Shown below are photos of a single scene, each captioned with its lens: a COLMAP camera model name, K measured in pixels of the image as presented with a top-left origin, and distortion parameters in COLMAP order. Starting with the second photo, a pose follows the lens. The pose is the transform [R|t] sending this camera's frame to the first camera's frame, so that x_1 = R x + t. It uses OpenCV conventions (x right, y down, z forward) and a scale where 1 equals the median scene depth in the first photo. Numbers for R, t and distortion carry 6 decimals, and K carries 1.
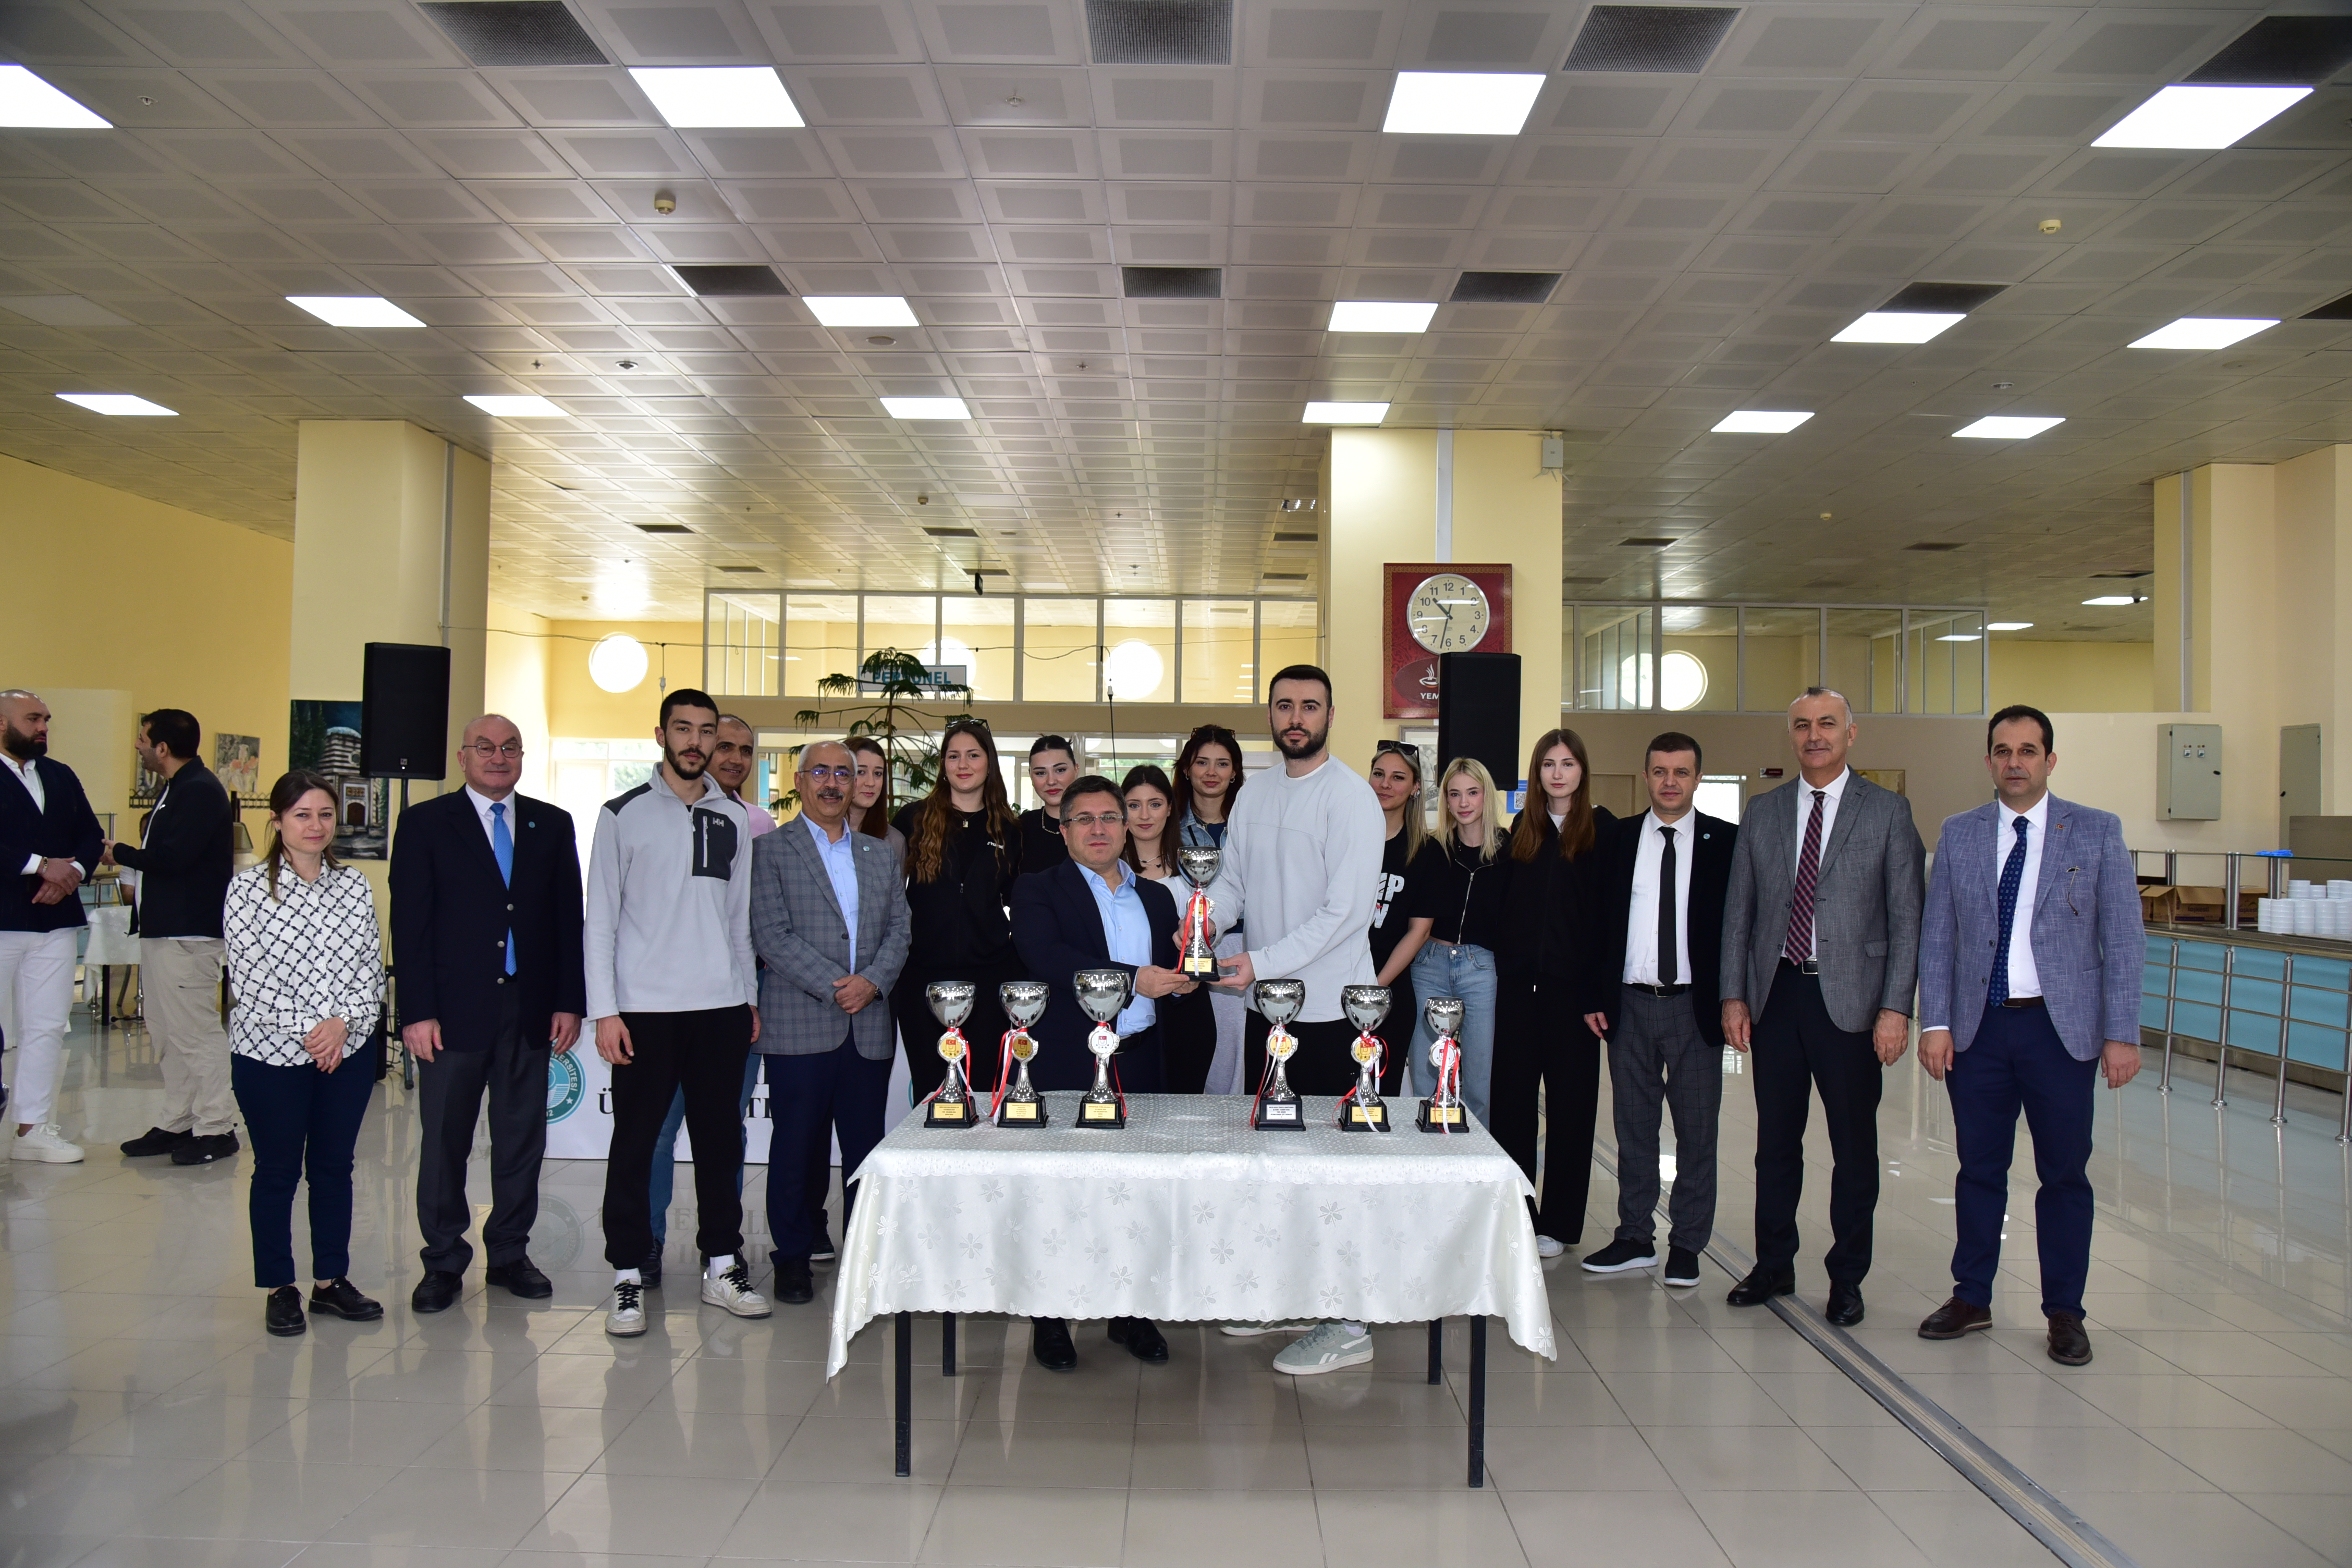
lens RADIAL K [[1656.4, 0, 1176.0], [0, 1656.4, 784.0], [0, 0, 1]] dist [-0.090443, 0.002756]
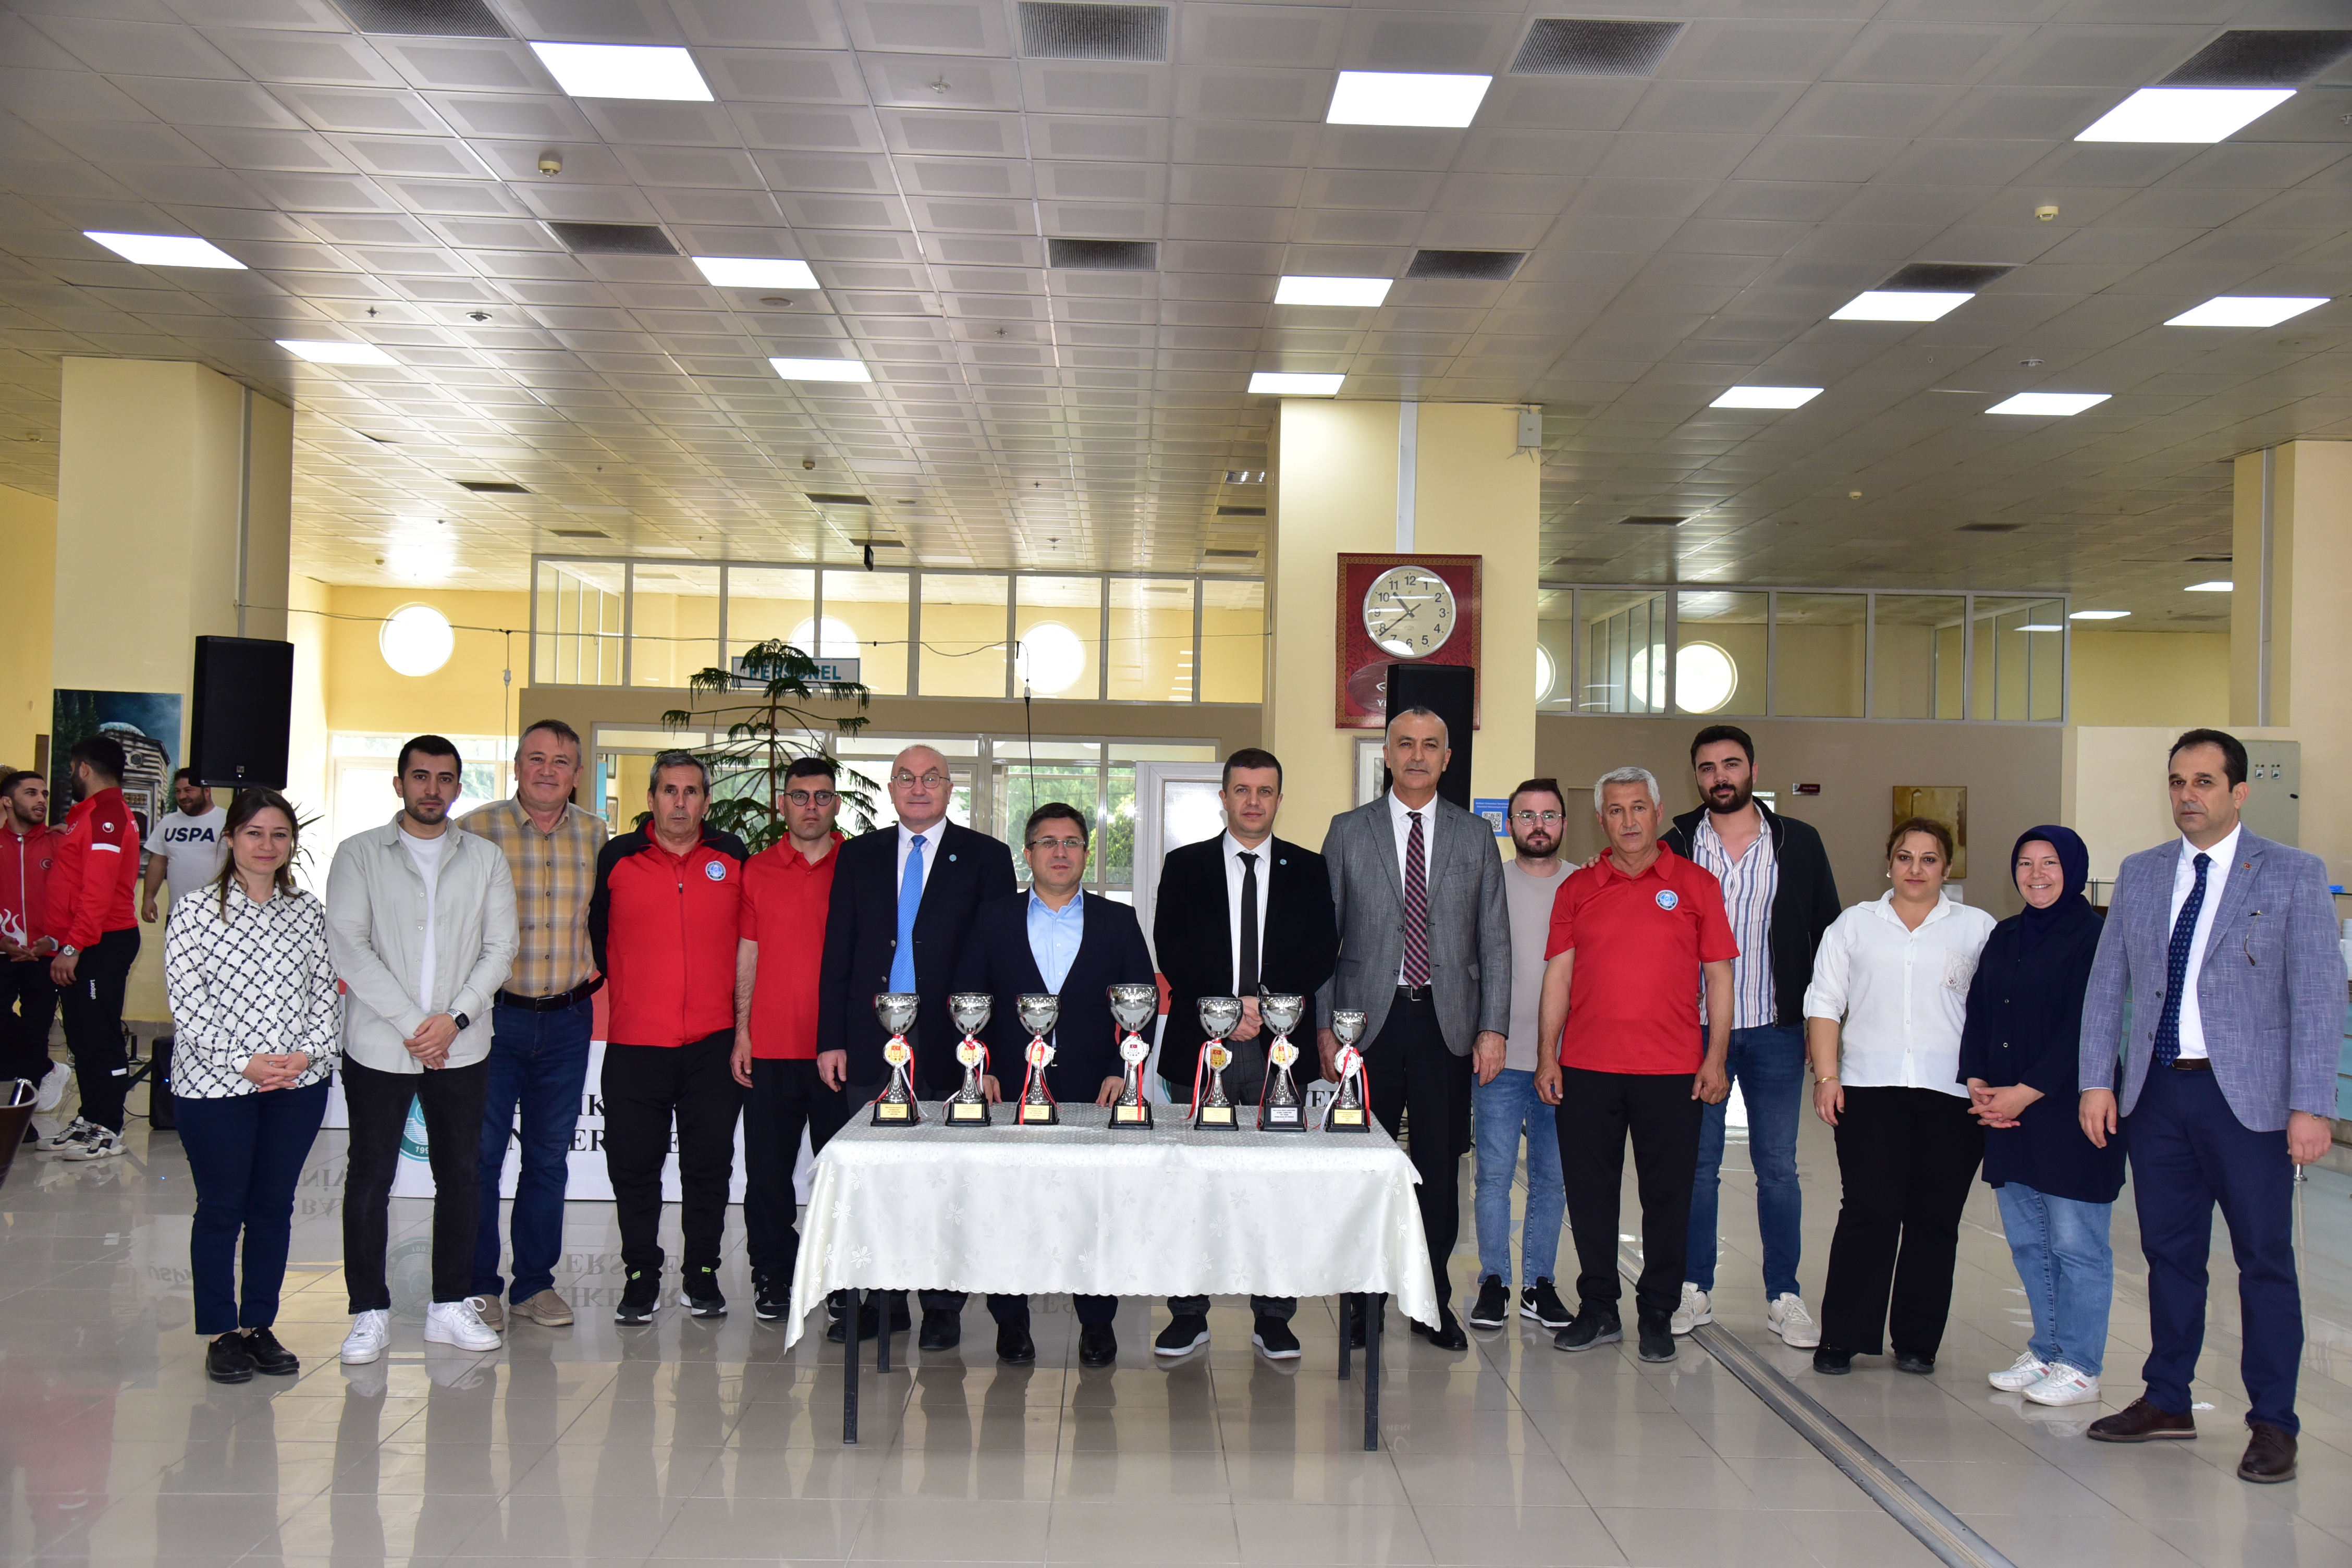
lens RADIAL K [[2159.1, 0, 1176.0], [0, 2159.1, 784.0], [0, 0, 1]] dist [-0.003071, -0.008882]
pose [[0.999303, 0.009322, 0.036150, -0.001811], [-0.009238, 0.999954, -0.002503, -0.005758], [-0.036172, 0.002167, 0.999343, -0.157861]]
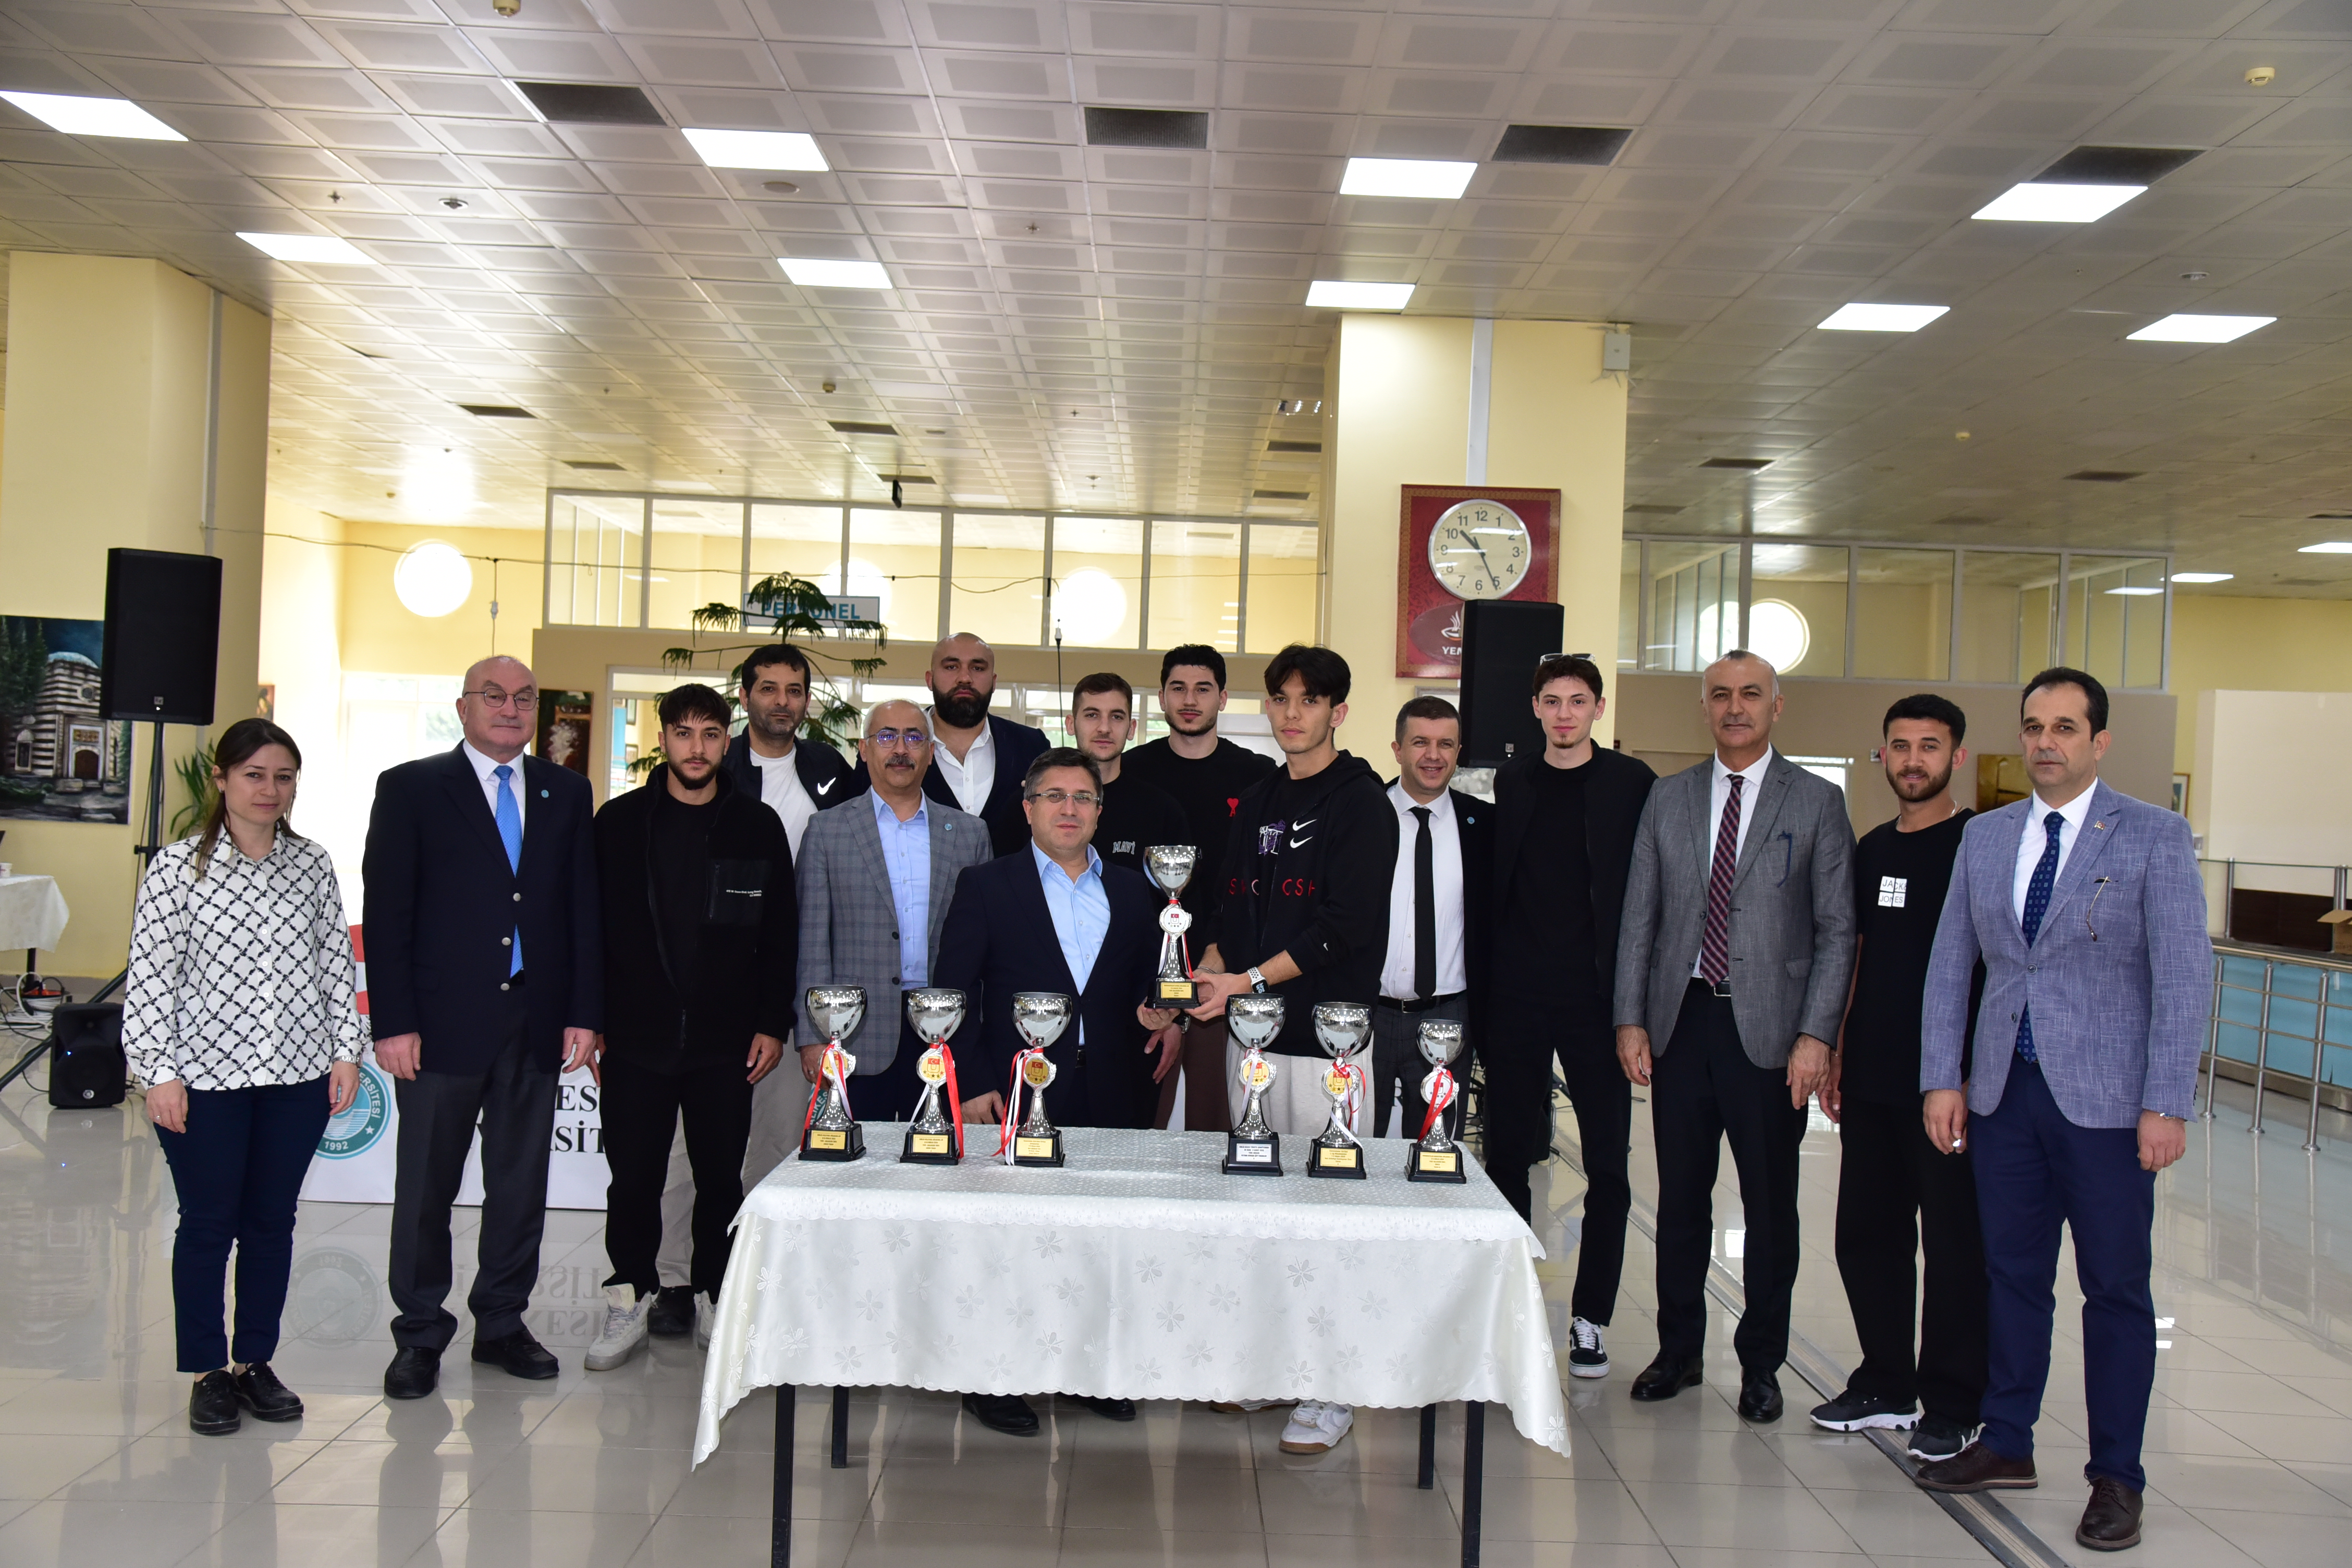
lens RADIAL K [[2095.9, 0, 1180.4], [0, 2095.9, 784.0], [0, 0, 1]] dist [-0.016249, 0.052685]
pose [[0.999510, 0.024870, 0.019013, 0.002071], [-0.025182, 0.999550, 0.016312, -0.001716], [-0.018599, -0.016783, 0.999686, -0.021716]]
